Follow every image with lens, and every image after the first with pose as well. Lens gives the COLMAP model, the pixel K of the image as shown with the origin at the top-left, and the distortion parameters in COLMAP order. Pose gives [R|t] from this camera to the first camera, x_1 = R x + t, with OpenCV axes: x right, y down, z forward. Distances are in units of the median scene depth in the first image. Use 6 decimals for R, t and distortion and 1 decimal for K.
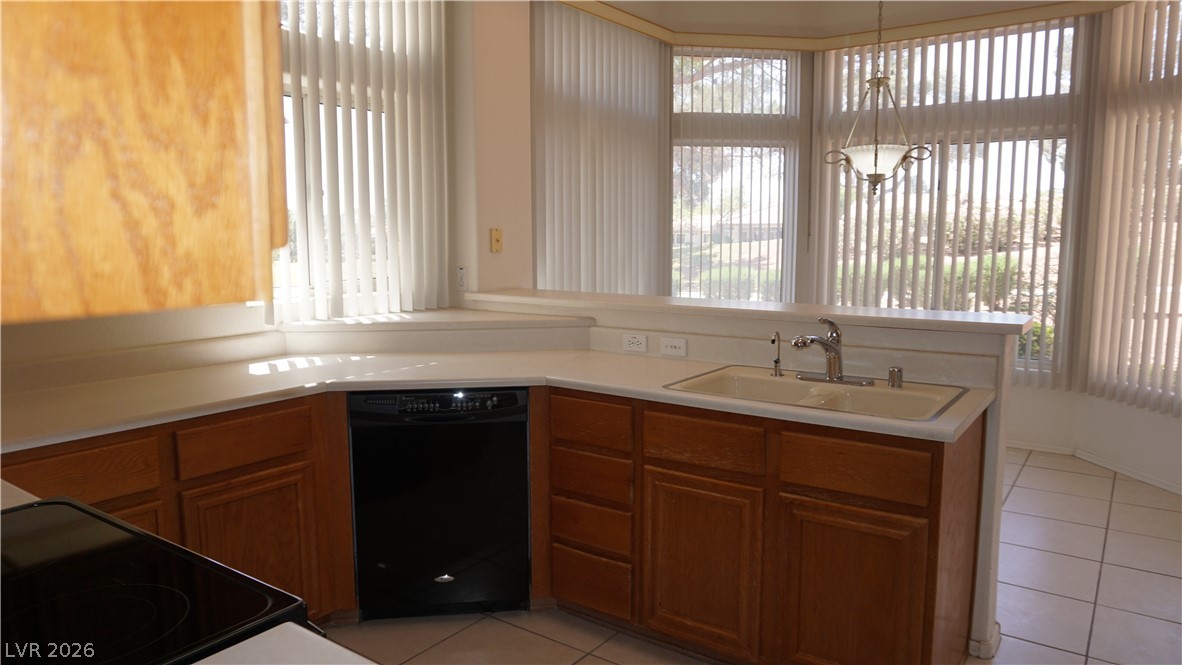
lens RADIAL K [[803.0, 0, 585.5], [0, 803.0, 335.7], [0, 0, 1]] dist [-0.060981, 0.028597]
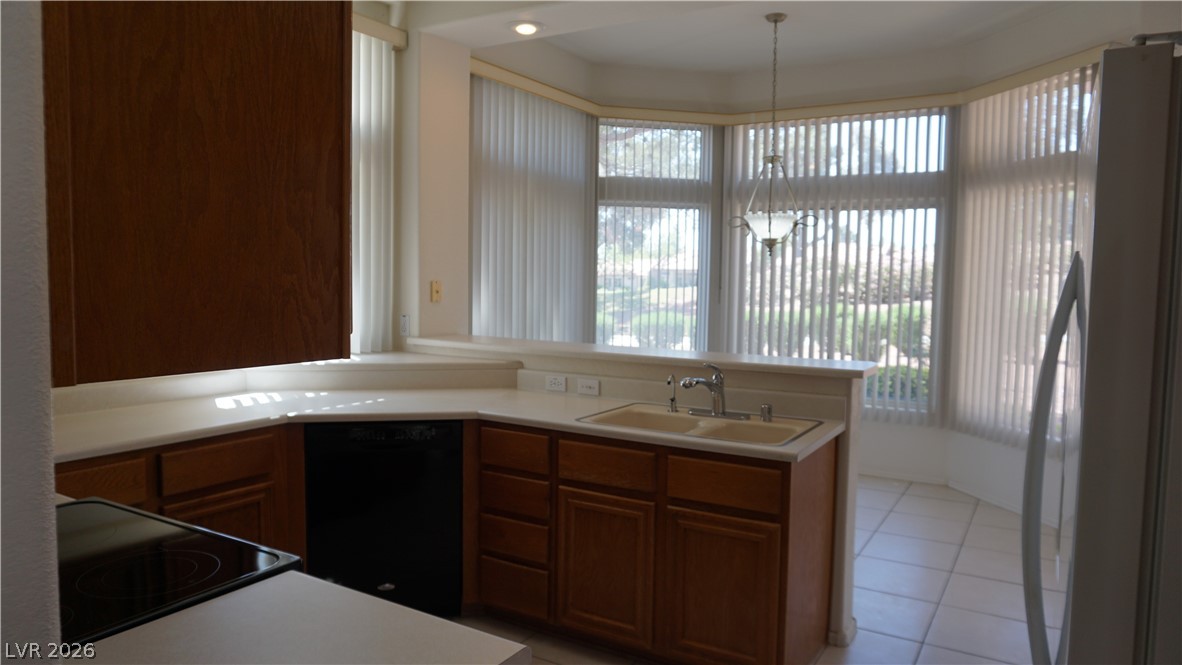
lens RADIAL K [[803.0, 0, 585.5], [0, 803.0, 335.7], [0, 0, 1]] dist [-0.060981, 0.028597]
pose [[0.996974, 0.011780, 0.076834, 0.015335], [-0.007697, 0.998553, -0.053229, 0.001569], [-0.077349, 0.052476, 0.995622, -0.168693]]
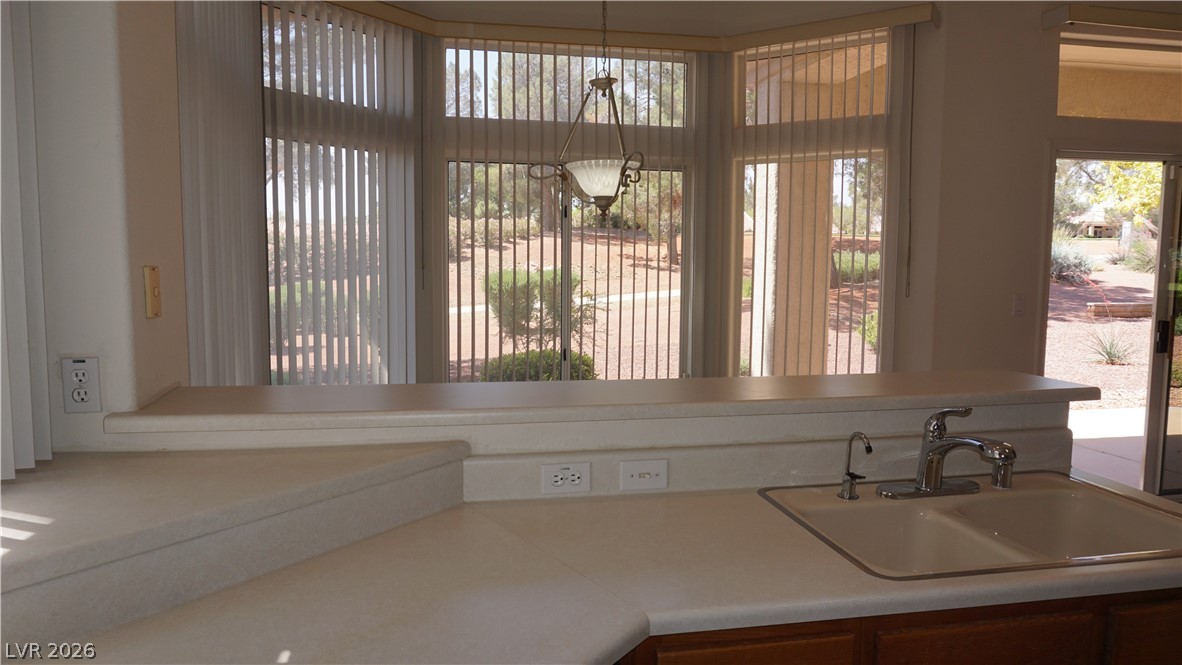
lens RADIAL K [[803.0, 0, 585.5], [0, 803.0, 335.7], [0, 0, 1]] dist [-0.060981, 0.028597]
pose [[0.688280, -0.068510, 0.722203, -0.342729], [0.085669, 0.996241, 0.012861, -0.100641], [-0.720369, 0.053018, 0.691562, 0.626597]]
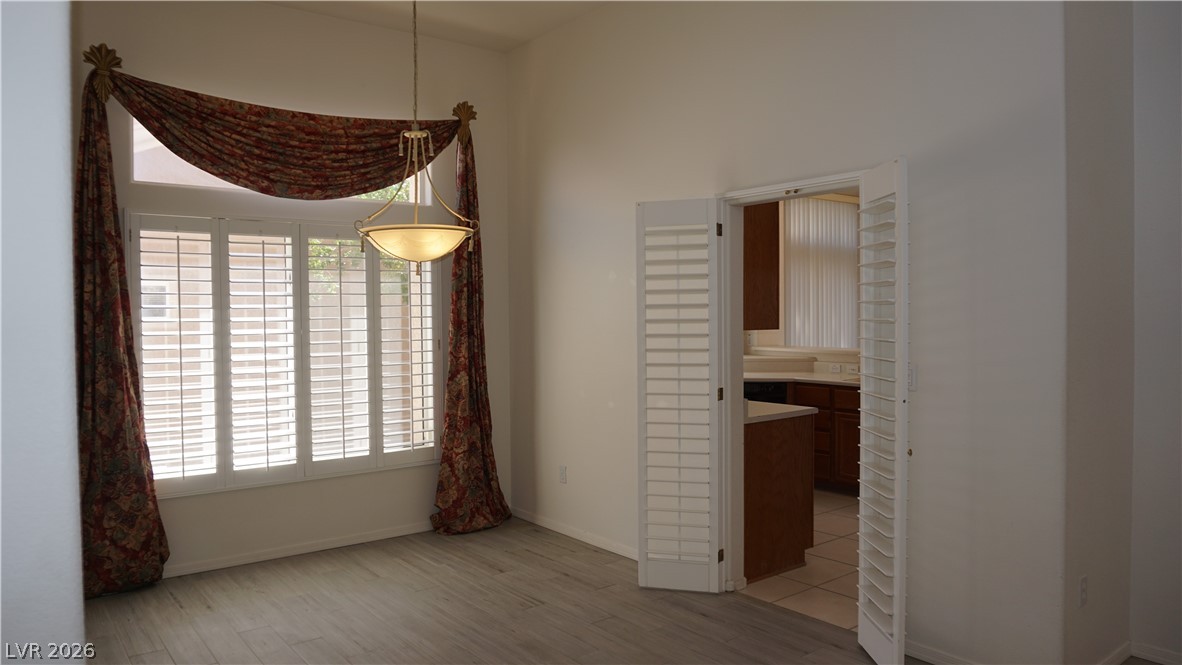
lens RADIAL K [[803.0, 0, 585.5], [0, 803.0, 335.7], [0, 0, 1]] dist [-0.060981, 0.028597]
pose [[0.960253, 0.001363, -0.279128, 0.017246], [-0.028431, 0.995265, -0.092947, 0.147530], [0.277680, 0.097188, 0.955745, -1.314358]]
